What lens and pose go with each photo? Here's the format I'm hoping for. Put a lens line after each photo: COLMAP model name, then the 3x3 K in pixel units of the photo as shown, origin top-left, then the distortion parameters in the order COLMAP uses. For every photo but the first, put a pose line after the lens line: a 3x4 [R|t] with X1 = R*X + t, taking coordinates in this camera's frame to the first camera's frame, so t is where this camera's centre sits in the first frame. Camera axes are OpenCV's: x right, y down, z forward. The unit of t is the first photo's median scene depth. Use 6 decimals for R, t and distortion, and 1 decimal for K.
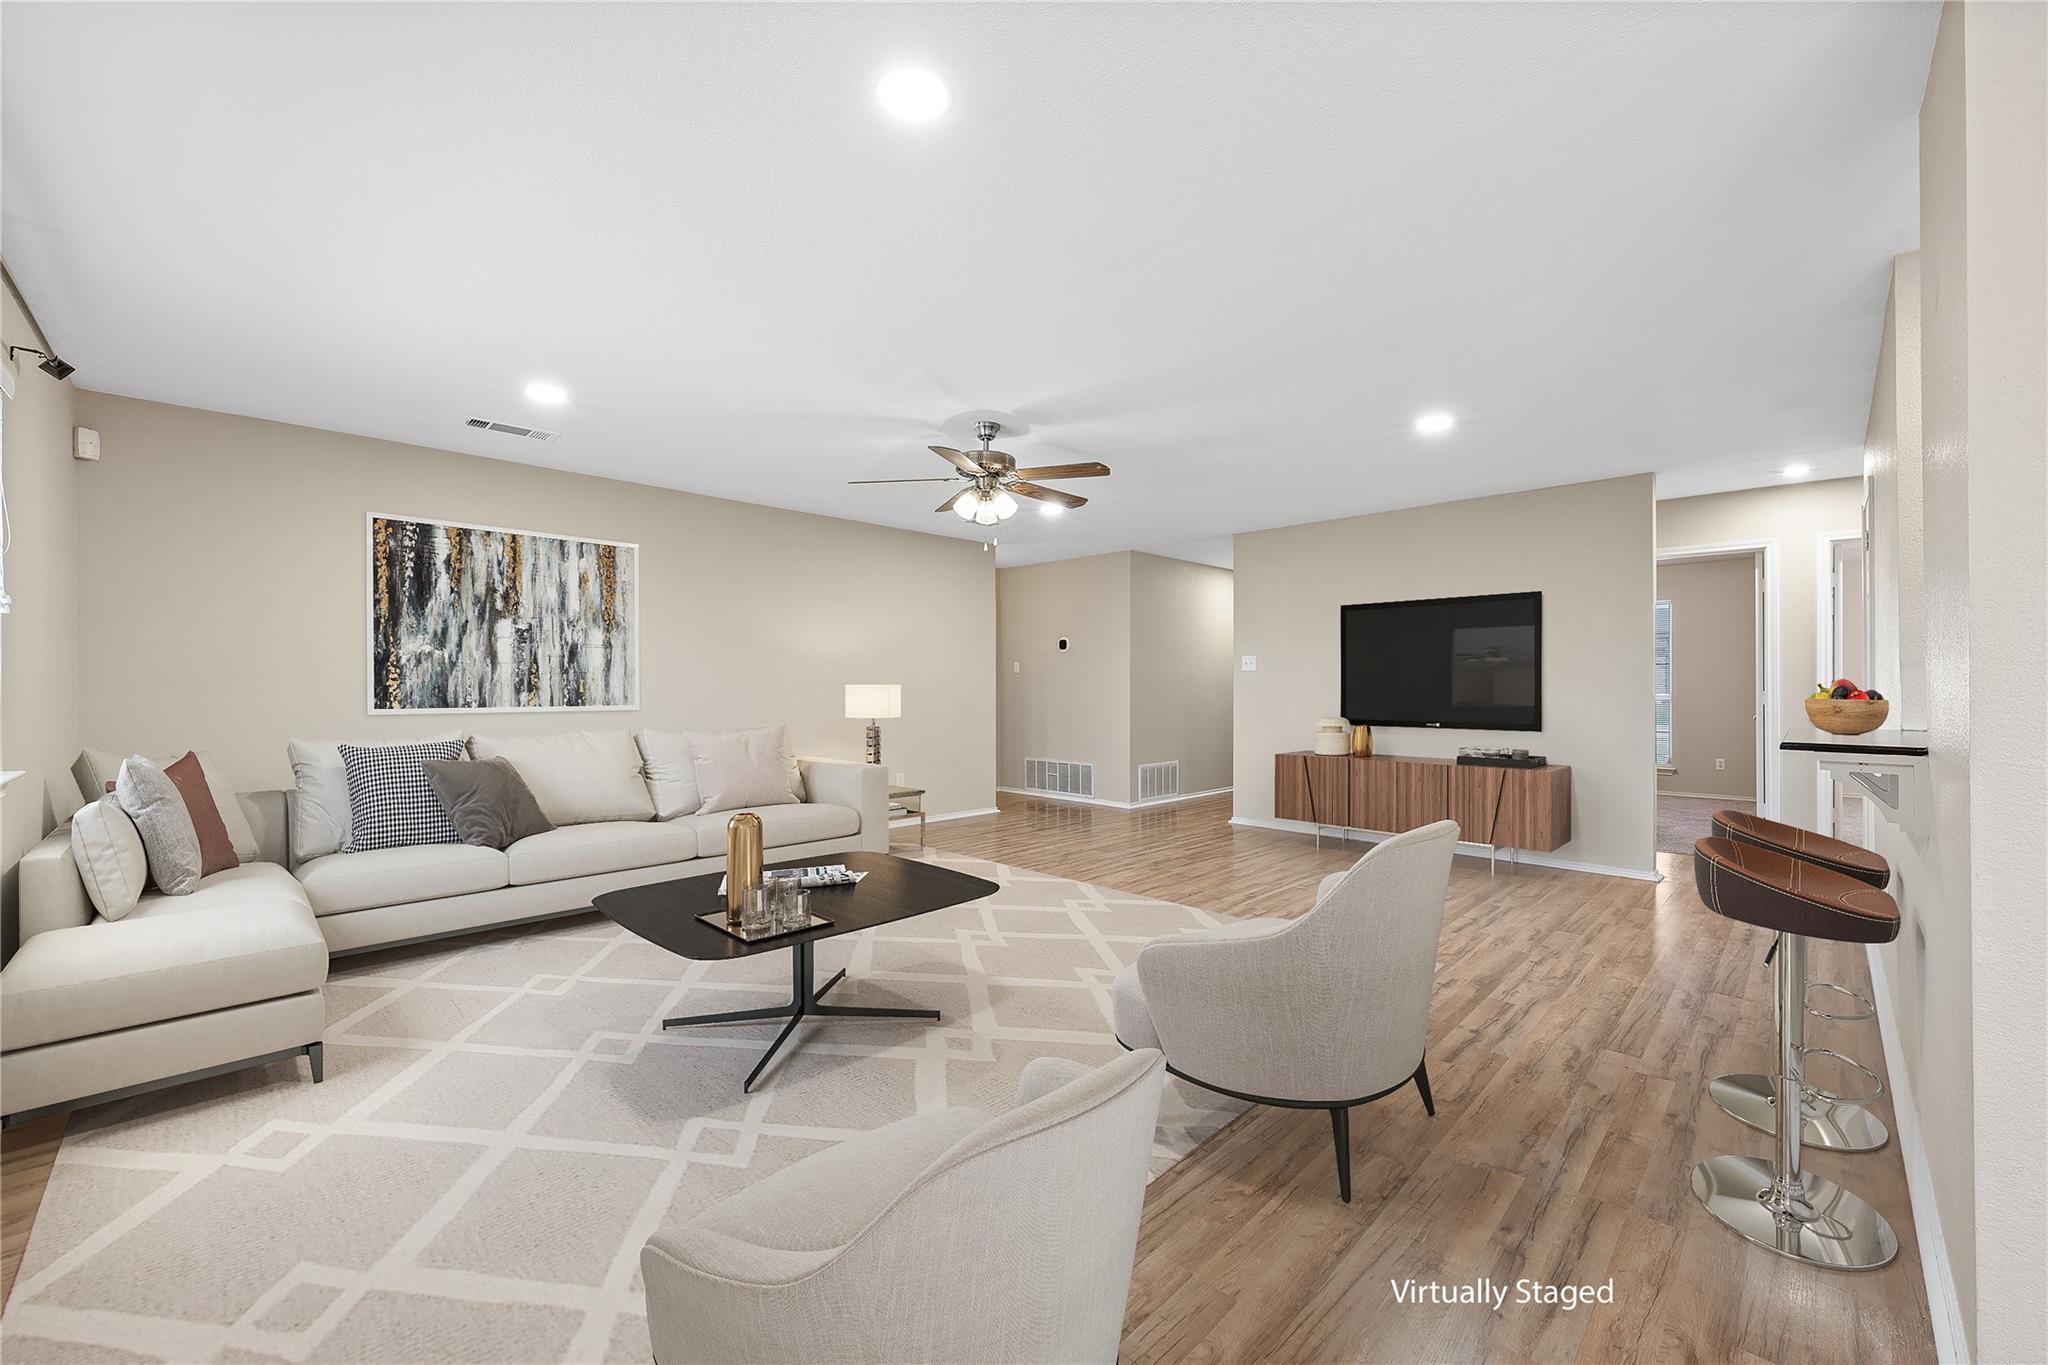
lens RADIAL K [[837.4, 0, 1009.8], [0, 837.4, 677.4], [0, 0, 1]] dist [-0.003053, 0.000541]
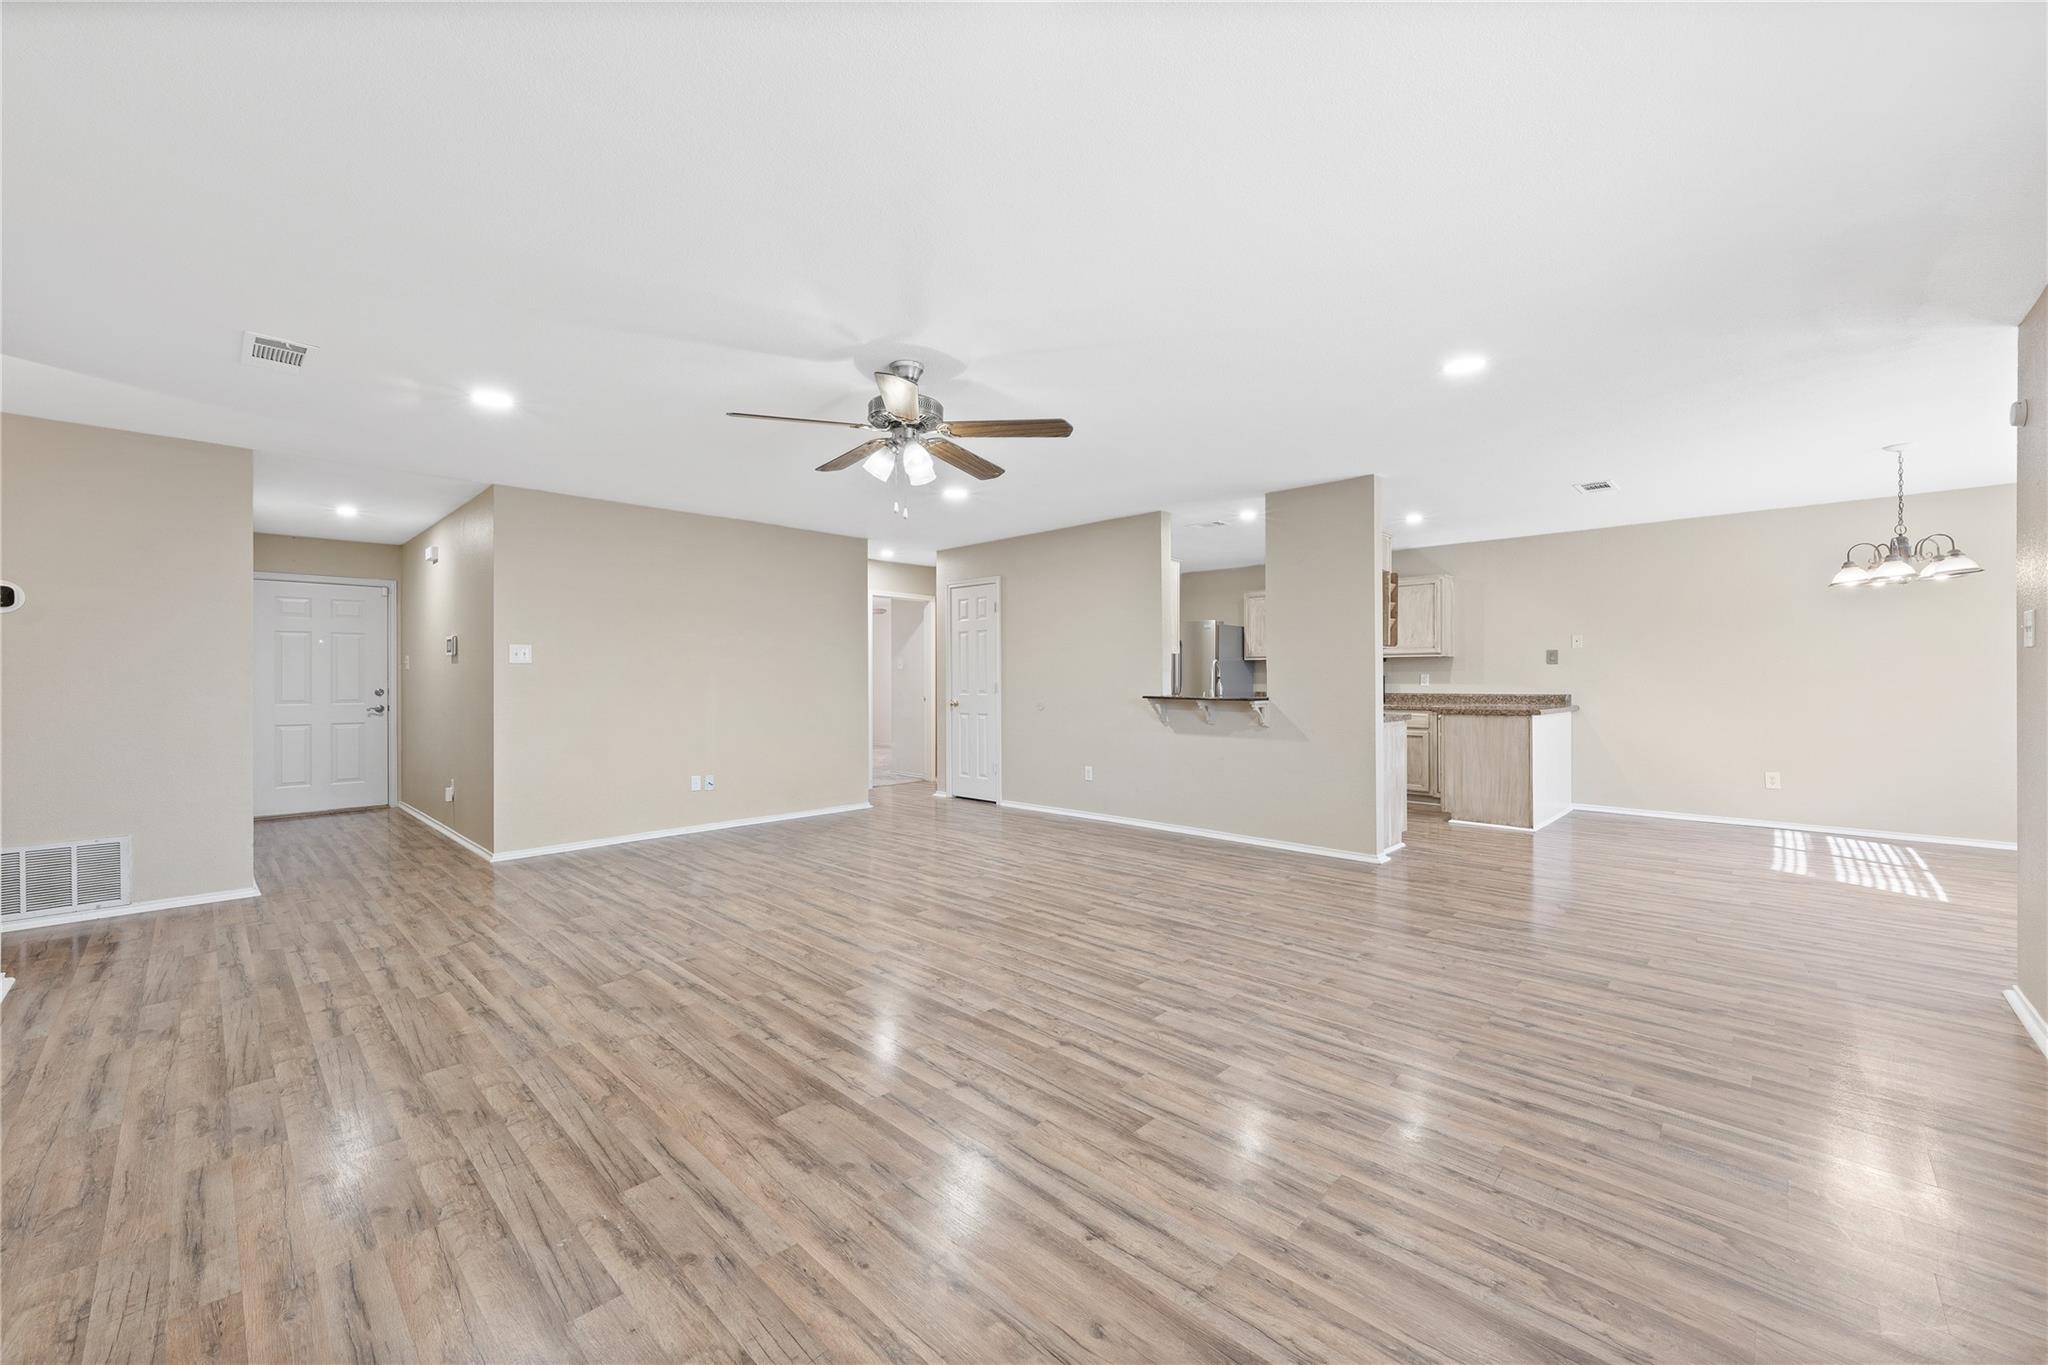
lens RADIAL K [[795.3, 0, 1018.6], [0, 795.3, 669.7], [0, 0, 1]] dist [-0.002643, -0.000345]
pose [[-0.031548, 0.009553, 0.999457, -0.438416], [-0.002271, 0.999951, -0.009630, 0.003036], [-0.999500, -0.002574, -0.031525, 0.491591]]
